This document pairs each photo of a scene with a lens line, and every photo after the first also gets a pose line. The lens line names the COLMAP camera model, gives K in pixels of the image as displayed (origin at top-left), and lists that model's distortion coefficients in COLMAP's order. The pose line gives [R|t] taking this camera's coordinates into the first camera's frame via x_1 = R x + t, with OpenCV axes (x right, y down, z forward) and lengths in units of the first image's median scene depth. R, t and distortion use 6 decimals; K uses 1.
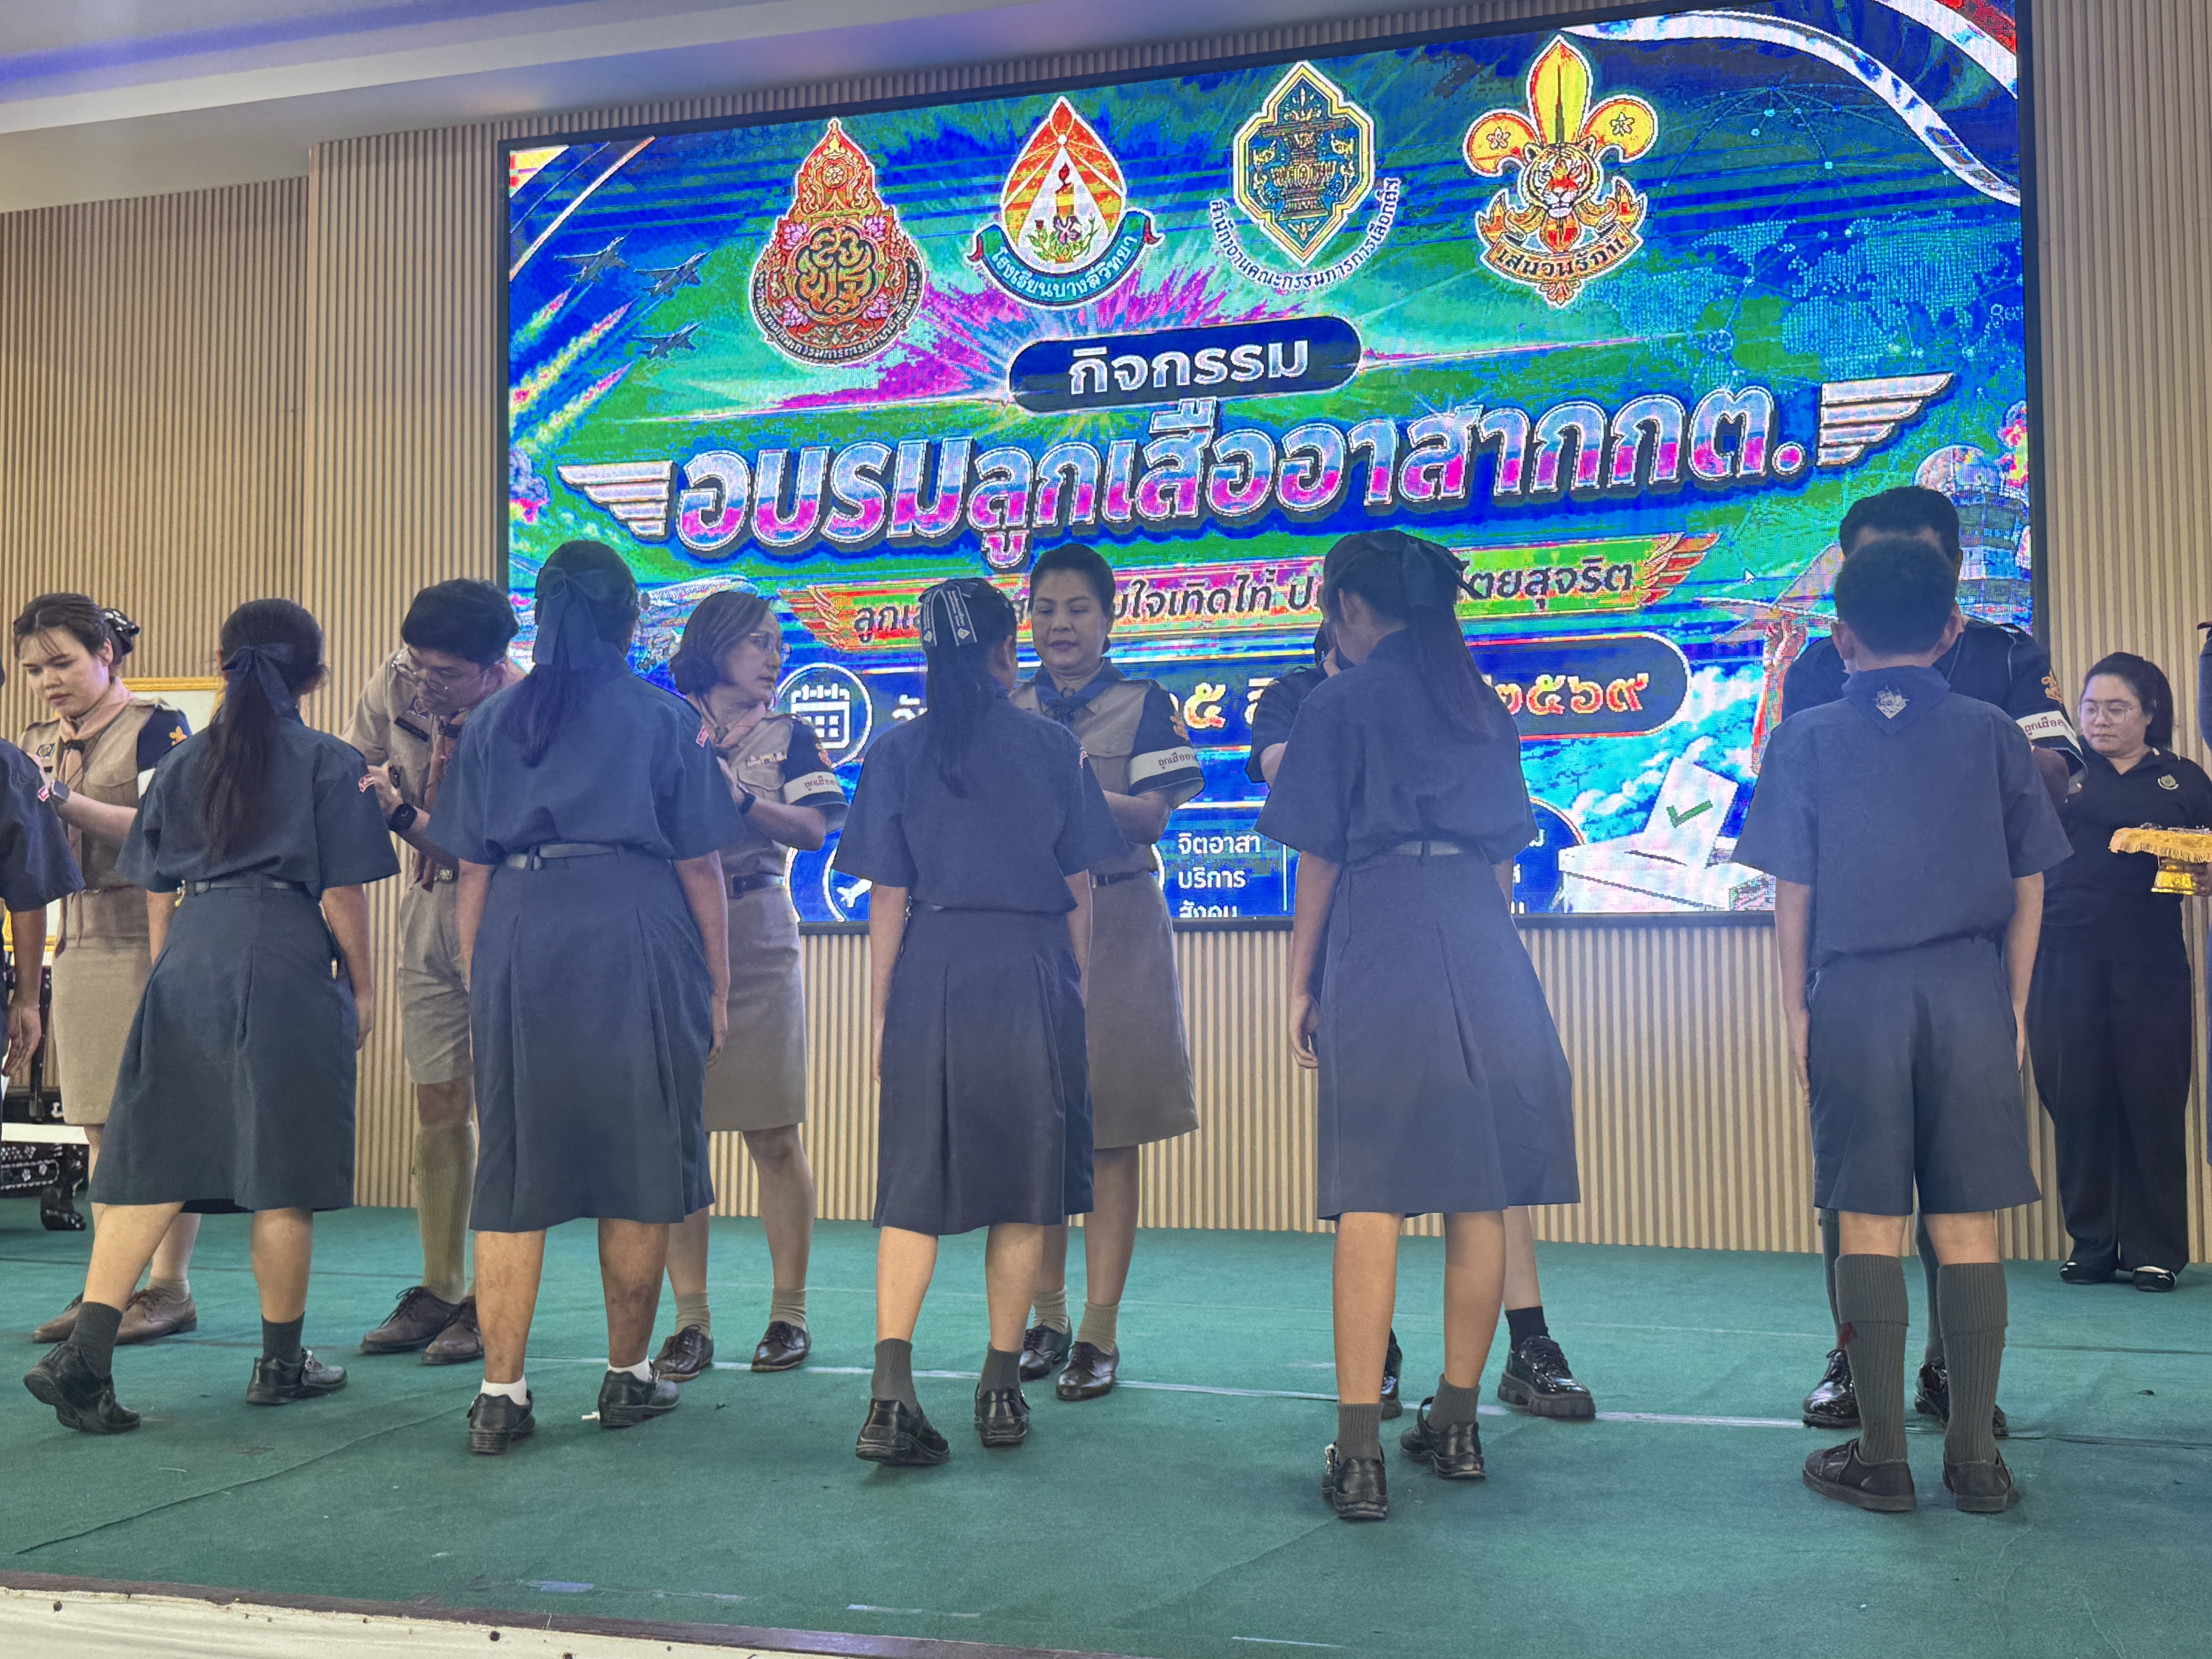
lens RADIAL K [[2180.9, 0, 1110.4], [0, 2180.9, 862.1], [0, 0, 1]] dist [0.058950, 0.000000]
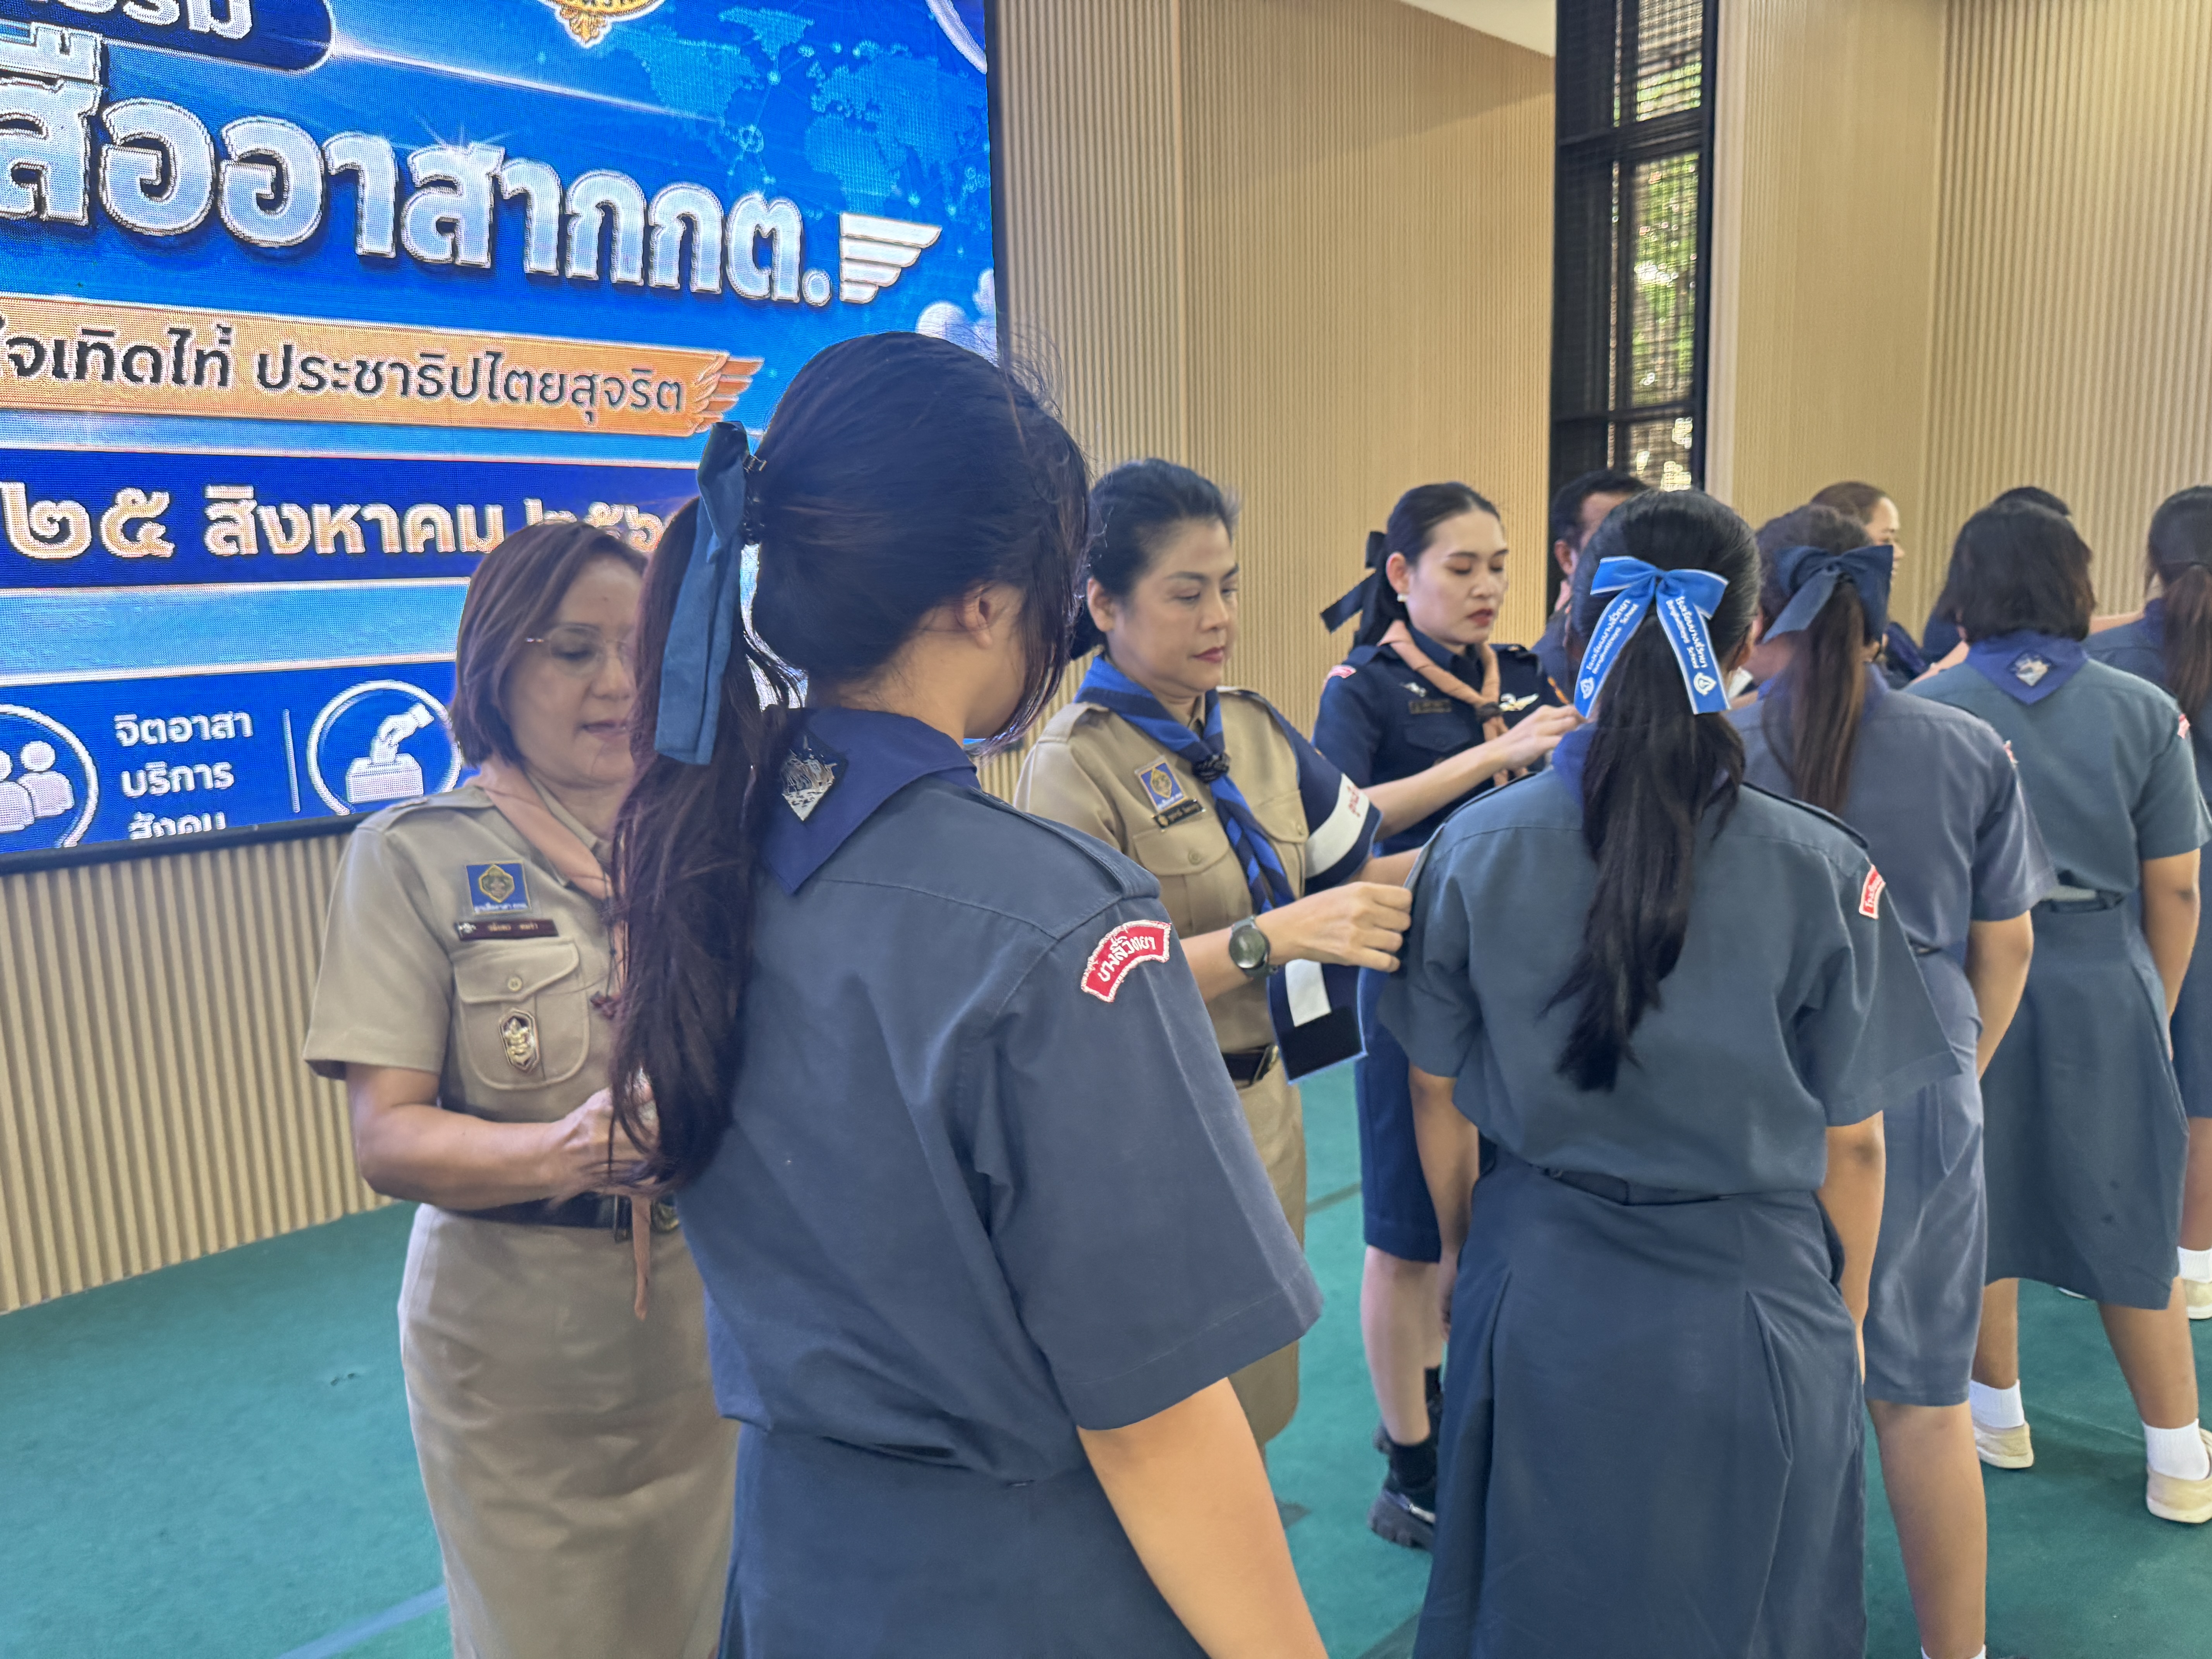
lens RADIAL K [[1564.4, 0, 1093.0], [0, 1564.4, 844.4], [0, 0, 1]] dist [0.013812, -0.025376]
pose [[0.507188, -0.157157, 0.847385, -0.234278], [-0.023462, 0.980351, 0.195860, -0.076359], [-0.861516, -0.119219, 0.493535, 0.494794]]
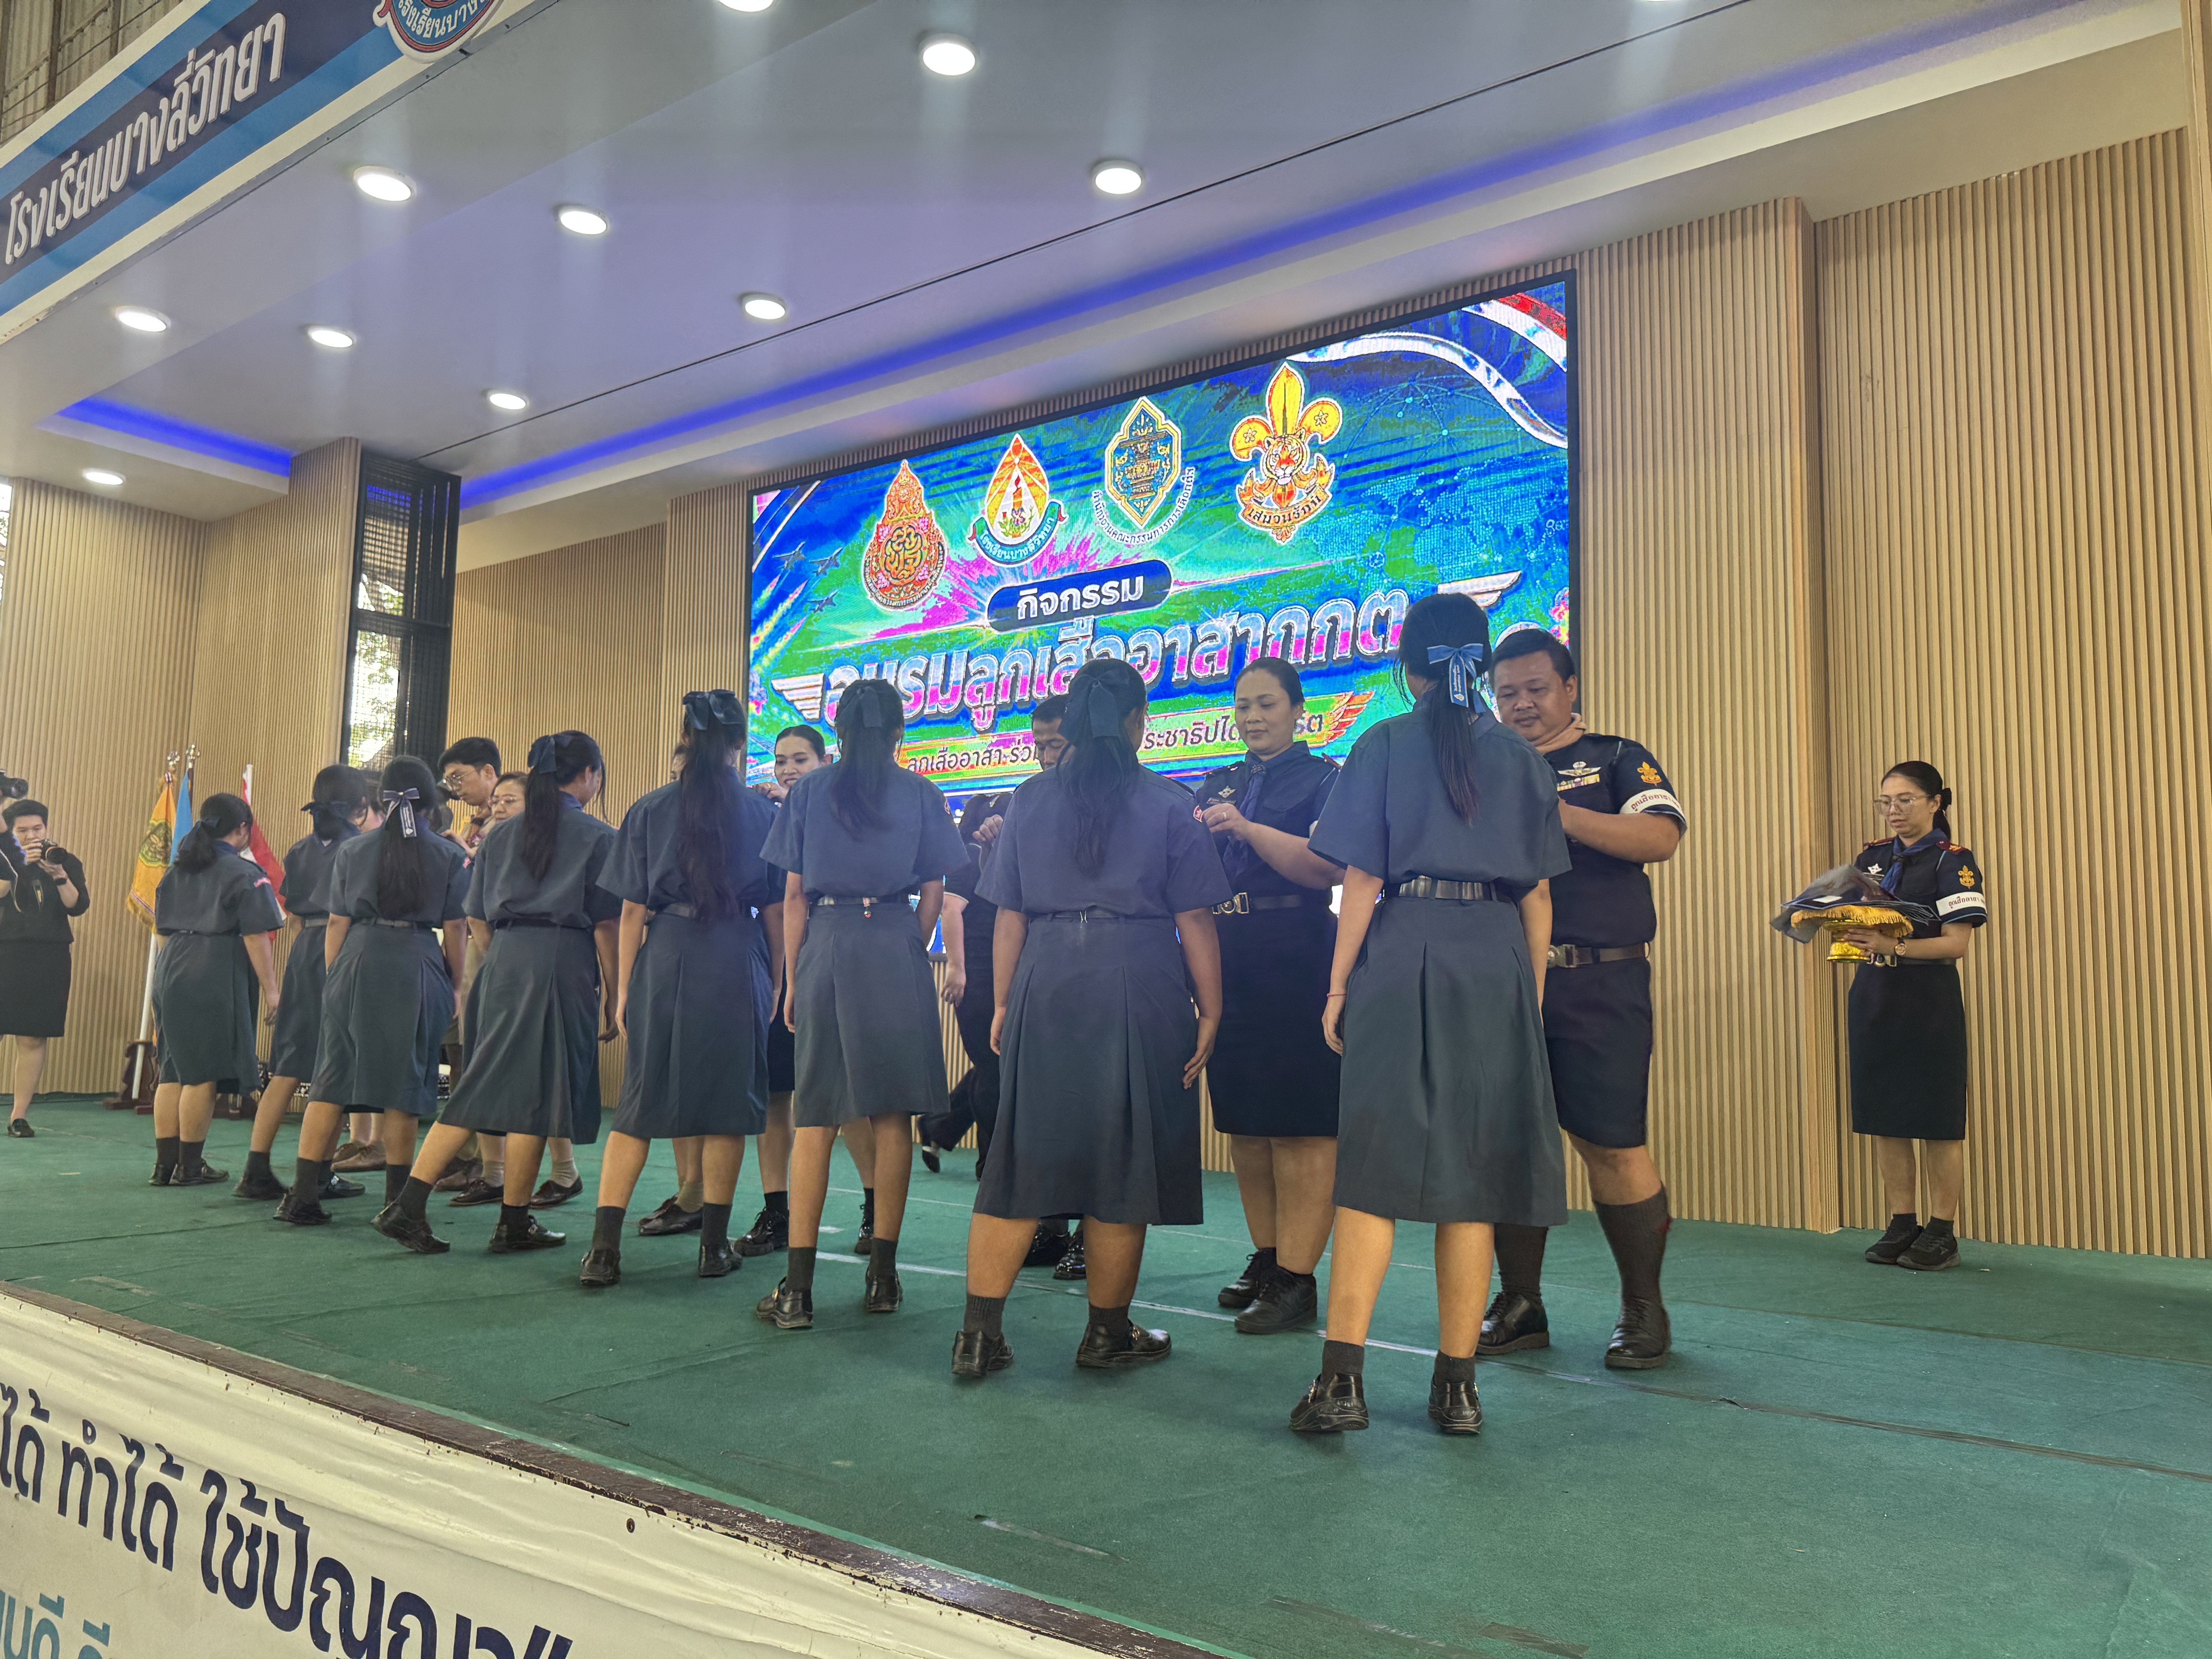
lens RADIAL K [[1564.4, 0, 1099.0], [0, 1564.4, 847.5], [0, 0, 1]] dist [0.013812, -0.025376]
pose [[0.936943, -0.015793, -0.349126, 0.438333], [0.000927, 0.999087, -0.042709, -0.002961], [0.349482, 0.039693, 0.936102, -0.023145]]
